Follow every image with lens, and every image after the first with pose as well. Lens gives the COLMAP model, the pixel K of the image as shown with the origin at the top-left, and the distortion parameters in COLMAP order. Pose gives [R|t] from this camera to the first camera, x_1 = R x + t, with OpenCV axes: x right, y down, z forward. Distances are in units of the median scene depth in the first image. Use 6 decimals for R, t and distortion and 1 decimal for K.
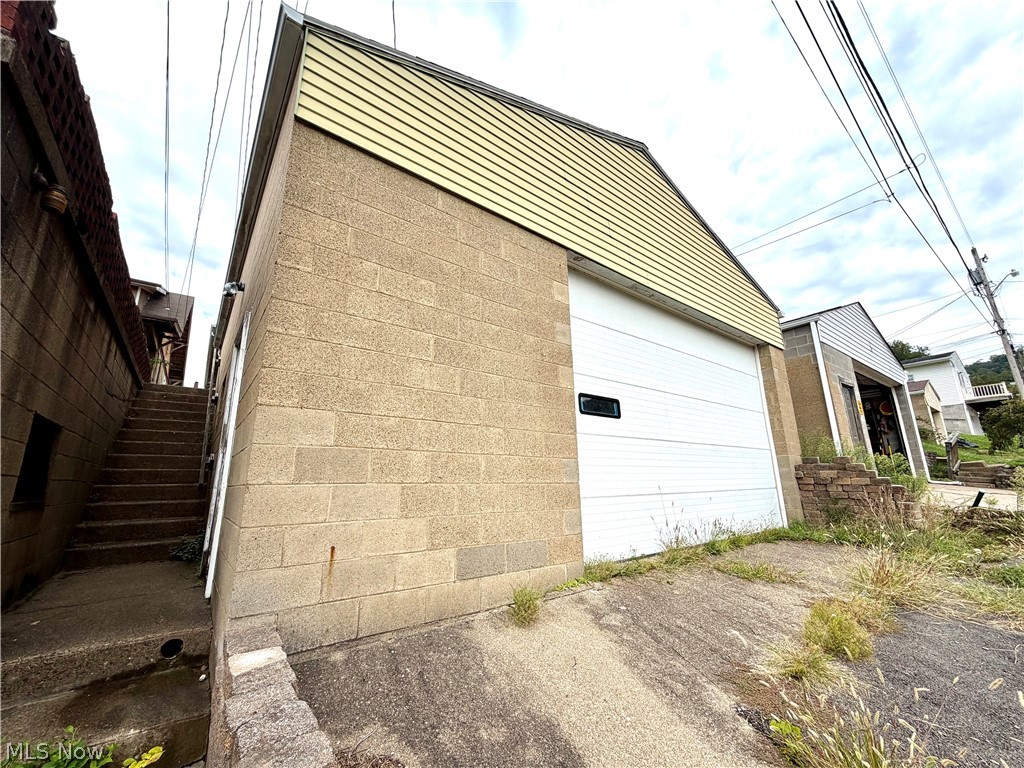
lens RADIAL K [[413.1, 0, 512.0], [0, 413.1, 384.0], [0, 0, 1]] dist [-0.001955, -0.000350]
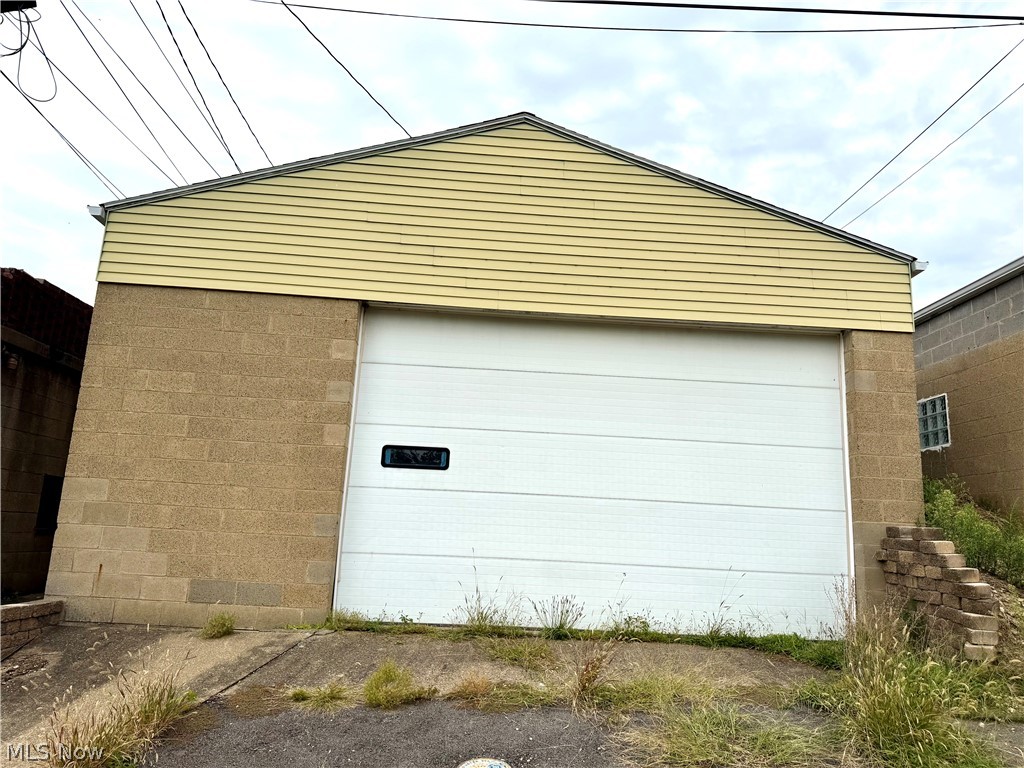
lens RADIAL K [[709.7, 0, 512.0], [0, 709.7, 384.0], [0, 0, 1]] dist [0.050905, -0.077528]
pose [[0.818608, -0.061572, -0.571043, 1.900213], [0.077377, 0.996996, 0.003422, -0.144513], [0.569117, -0.046987, 0.820913, -0.257811]]
